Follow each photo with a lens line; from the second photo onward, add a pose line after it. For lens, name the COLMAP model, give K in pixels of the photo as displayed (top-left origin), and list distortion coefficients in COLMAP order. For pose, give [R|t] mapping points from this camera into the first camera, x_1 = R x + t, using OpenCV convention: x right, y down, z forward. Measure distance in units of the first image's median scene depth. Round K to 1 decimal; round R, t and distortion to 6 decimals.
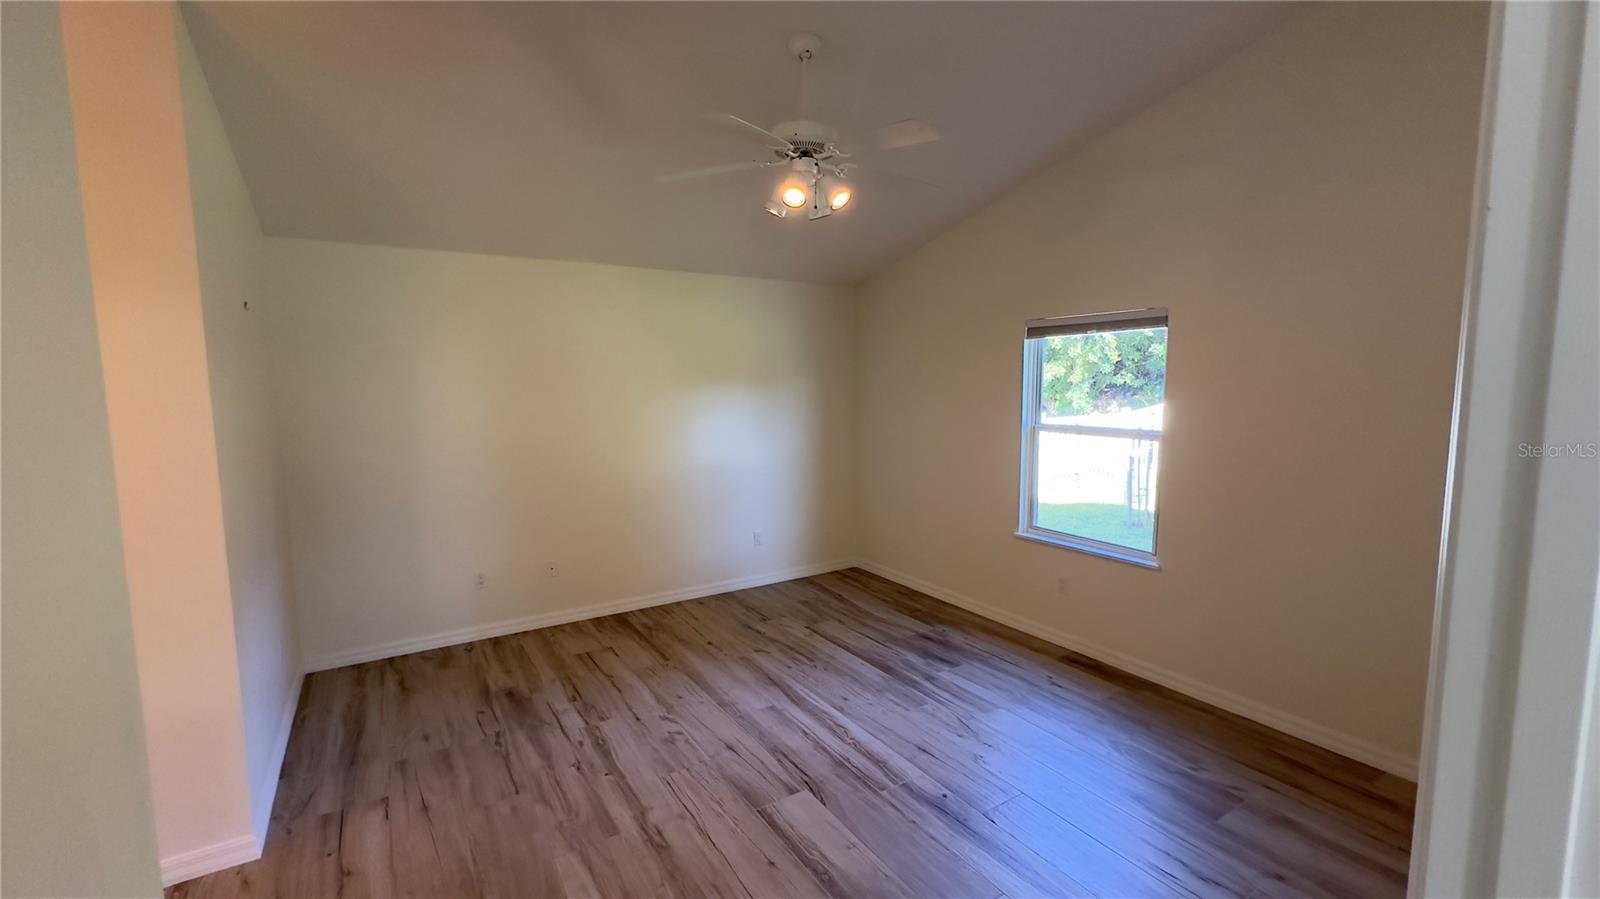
lens RADIAL K [[660.8, 0, 800.0], [0, 660.8, 449.5], [0, 0, 1]] dist [-0.001809, -0.000454]
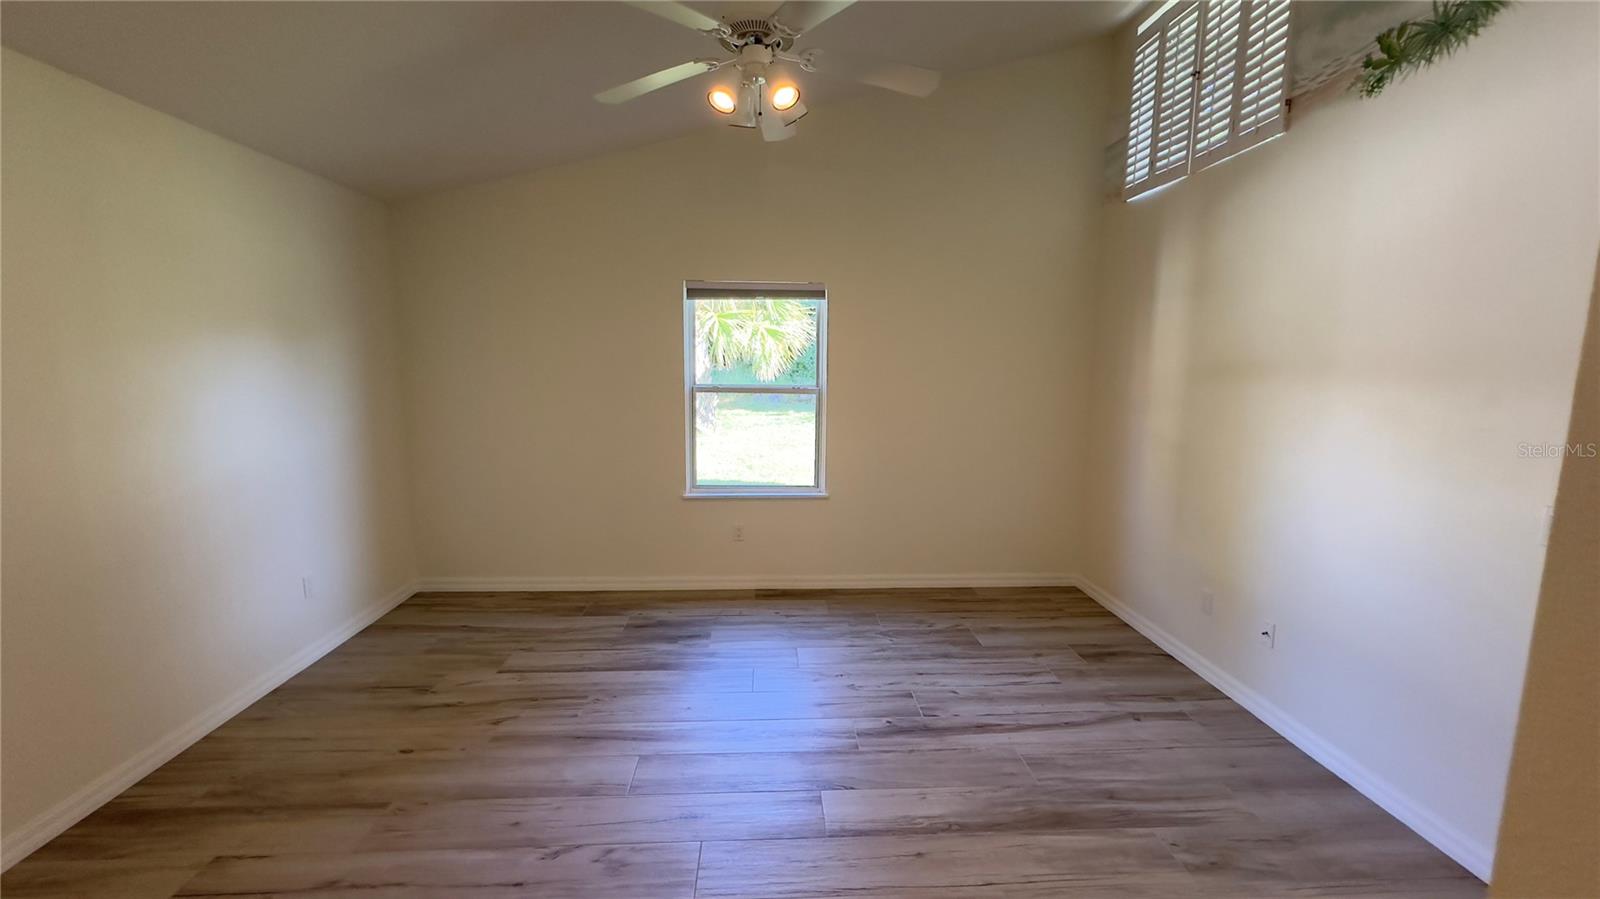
lens RADIAL K [[660.8, 0, 800.0], [0, 660.8, 449.5], [0, 0, 1]] dist [-0.001809, -0.000454]
pose [[0.485094, -0.104855, 0.868153, -0.464383], [0.077242, 0.994042, 0.076900, -0.005421], [-0.871044, 0.029754, 0.490303, 0.371252]]
